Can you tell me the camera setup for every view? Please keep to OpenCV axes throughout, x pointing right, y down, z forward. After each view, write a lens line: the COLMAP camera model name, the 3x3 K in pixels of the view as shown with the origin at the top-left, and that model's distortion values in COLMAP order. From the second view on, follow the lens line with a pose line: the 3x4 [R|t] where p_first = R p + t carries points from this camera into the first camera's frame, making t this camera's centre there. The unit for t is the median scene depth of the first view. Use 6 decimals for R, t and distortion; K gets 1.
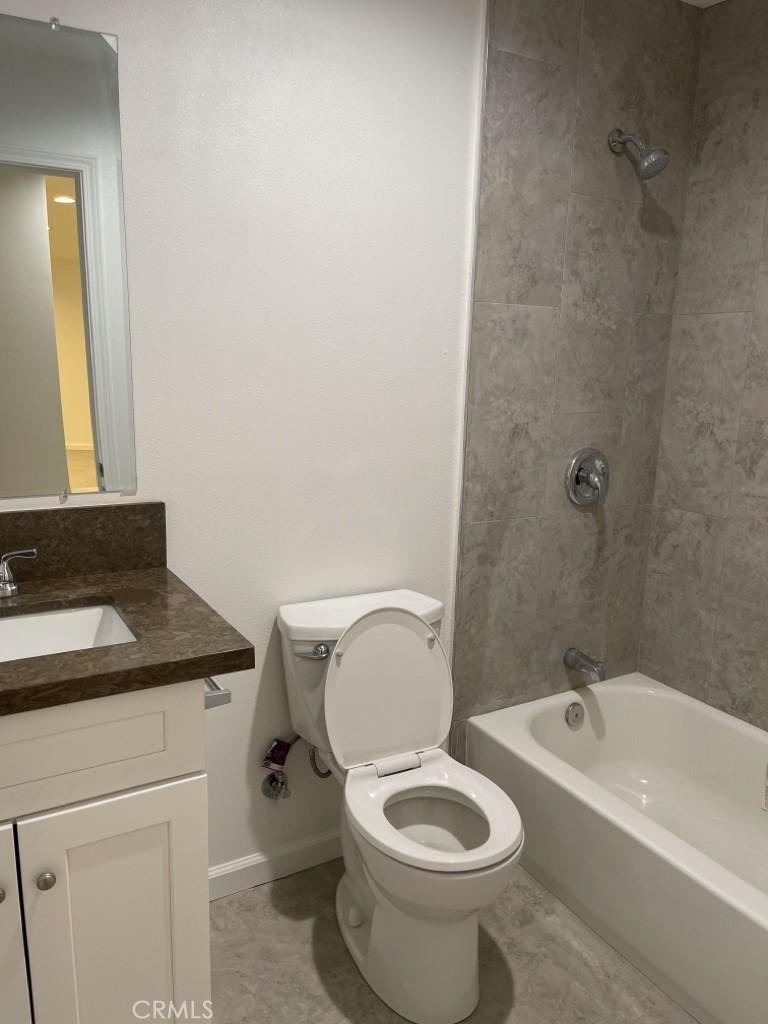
lens RADIAL K [[778.4, 0, 385.8], [0, 778.4, 518.1], [0, 0, 1]] dist [0.076463, -0.101919]
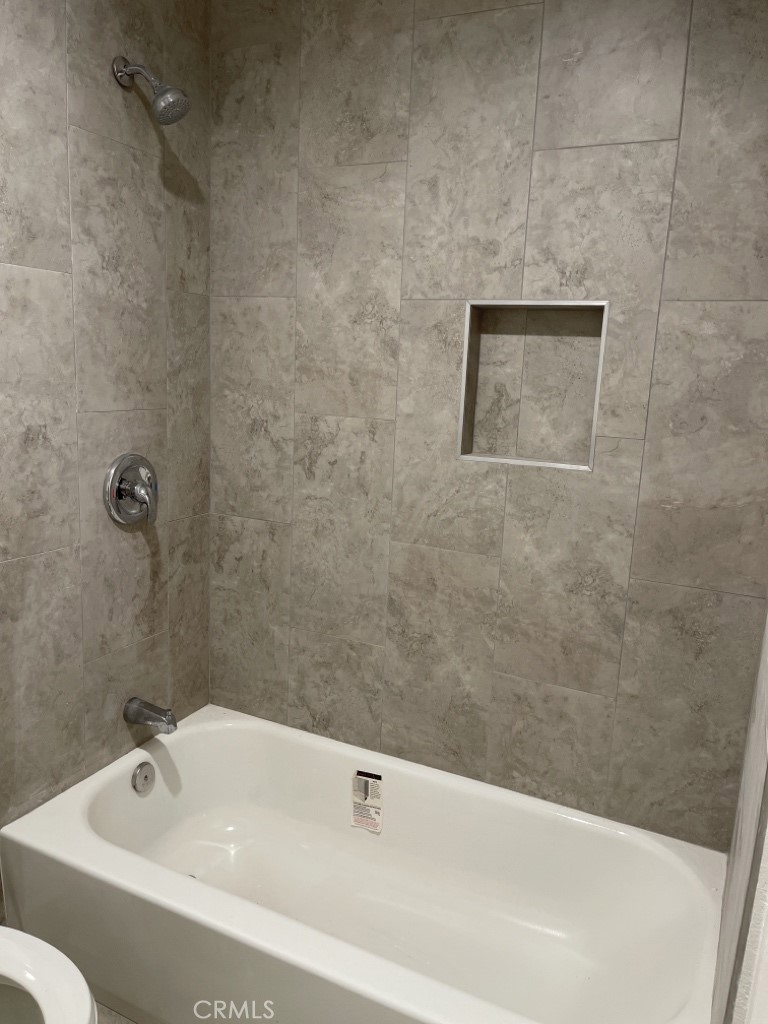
lens RADIAL K [[778.4, 0, 387.4], [0, 778.4, 520.0], [0, 0, 1]] dist [0.076463, -0.101919]
pose [[0.835432, -0.097301, 0.540912, 0.036694], [0.088950, 0.995166, 0.041632, -0.031786], [-0.542348, 0.013334, 0.840048, 0.175864]]
